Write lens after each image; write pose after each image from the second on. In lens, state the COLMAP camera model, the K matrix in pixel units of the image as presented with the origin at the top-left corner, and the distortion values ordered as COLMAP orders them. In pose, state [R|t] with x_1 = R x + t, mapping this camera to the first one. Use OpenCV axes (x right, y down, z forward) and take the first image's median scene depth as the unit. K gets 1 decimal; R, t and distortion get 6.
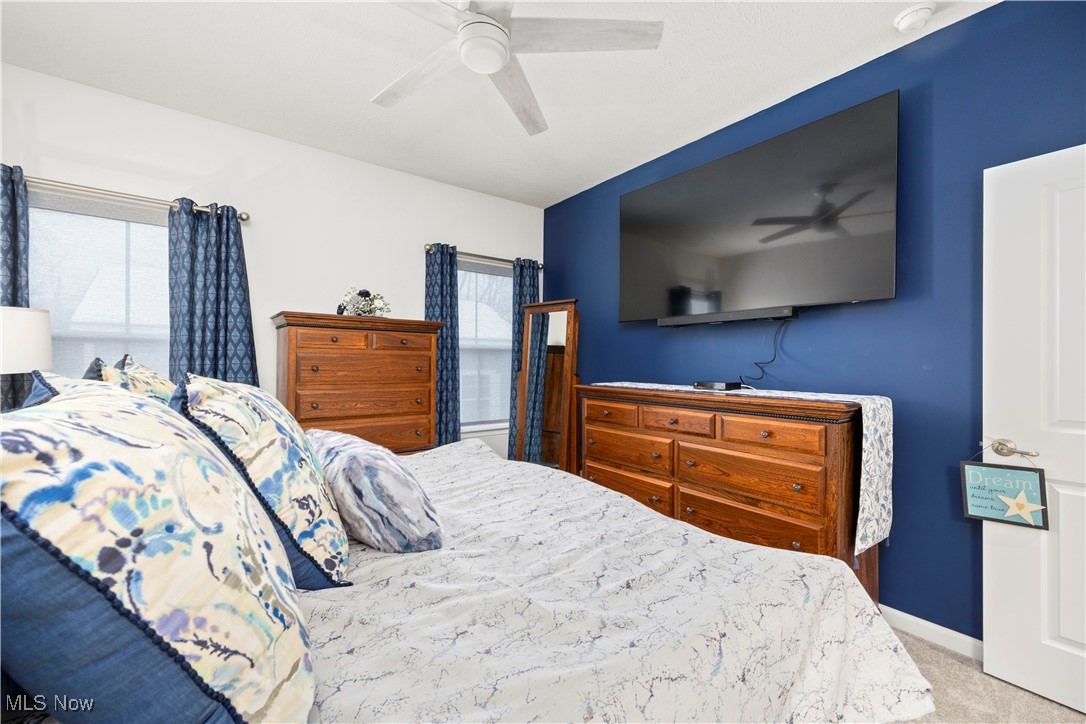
lens RADIAL K [[434.8, 0, 544.4], [0, 434.8, 363.0], [0, 0, 1]] dist [0.006824, -0.000812]
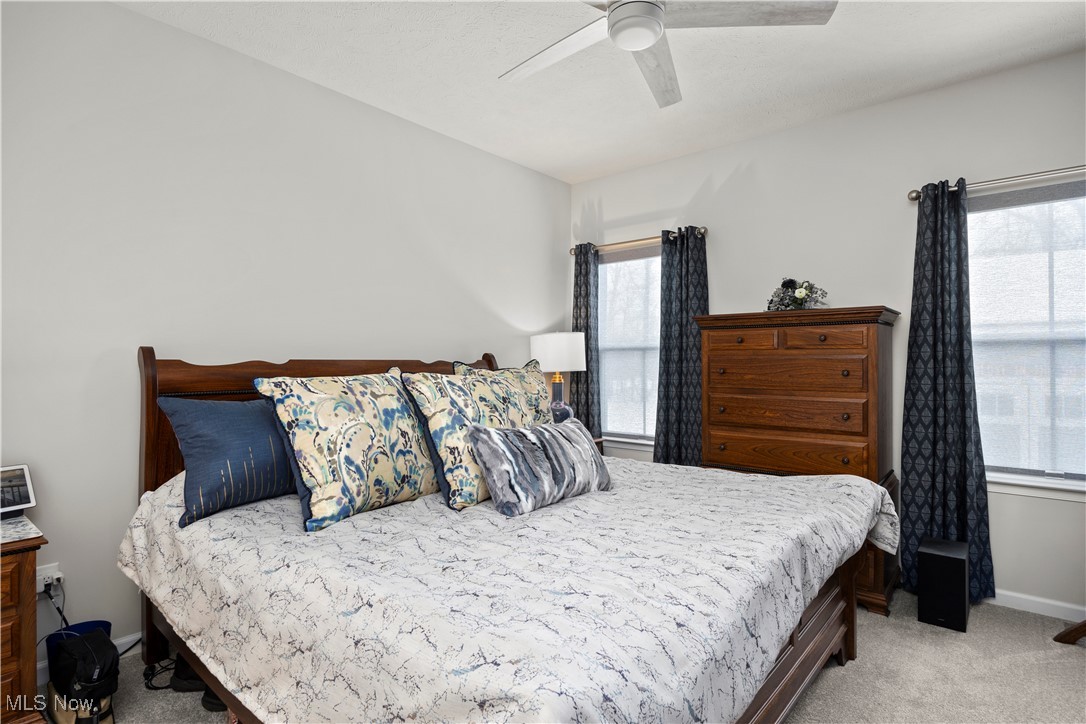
lens RADIAL K [[541.5, 0, 544.4], [0, 541.5, 356.9], [0, 0, 1]] dist [-0.015408, -0.000084]
pose [[0.224571, -0.018651, -0.974279, 1.466828], [-0.002808, 0.999800, -0.019787, 0.015632], [0.974454, 0.007180, 0.224474, 0.885458]]
